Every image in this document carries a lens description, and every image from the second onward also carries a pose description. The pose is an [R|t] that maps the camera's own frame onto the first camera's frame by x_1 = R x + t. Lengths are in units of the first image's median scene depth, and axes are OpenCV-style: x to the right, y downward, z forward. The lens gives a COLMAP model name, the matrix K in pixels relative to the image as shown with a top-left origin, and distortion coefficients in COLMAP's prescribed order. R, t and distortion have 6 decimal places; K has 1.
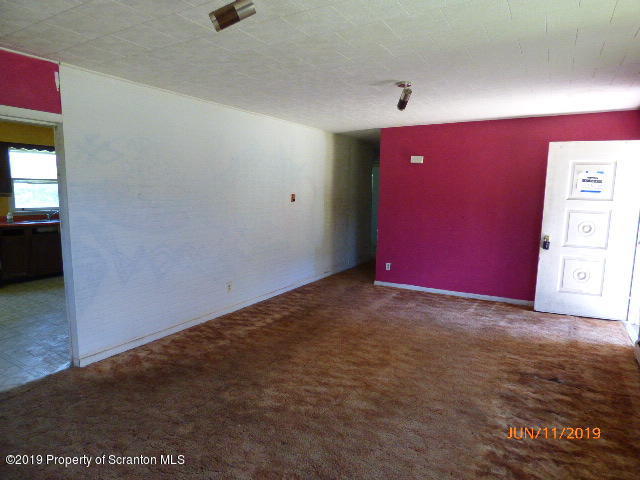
lens RADIAL K [[393.2, 0, 323.0], [0, 393.2, 237.8], [0, 0, 1]] dist [-0.008356, -0.002724]
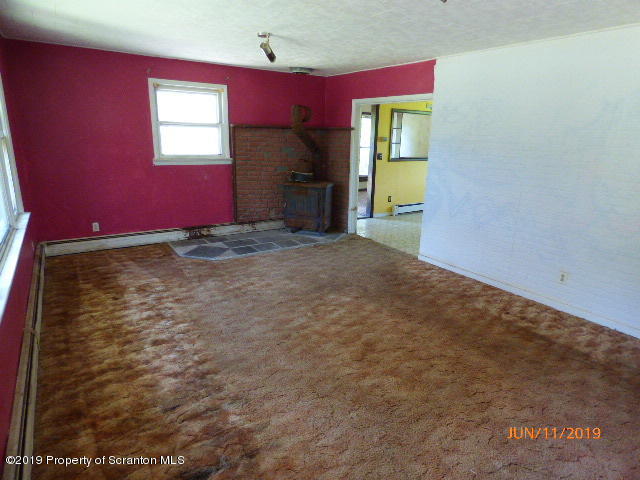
lens RADIAL K [[393.2, 0, 323.0], [0, 393.2, 237.8], [0, 0, 1]] dist [-0.008356, -0.002724]
pose [[-0.433134, 0.209892, -0.876550, 0.757459], [-0.136901, 0.945905, 0.294147, -0.133922], [0.890872, 0.247406, -0.380969, 1.037746]]
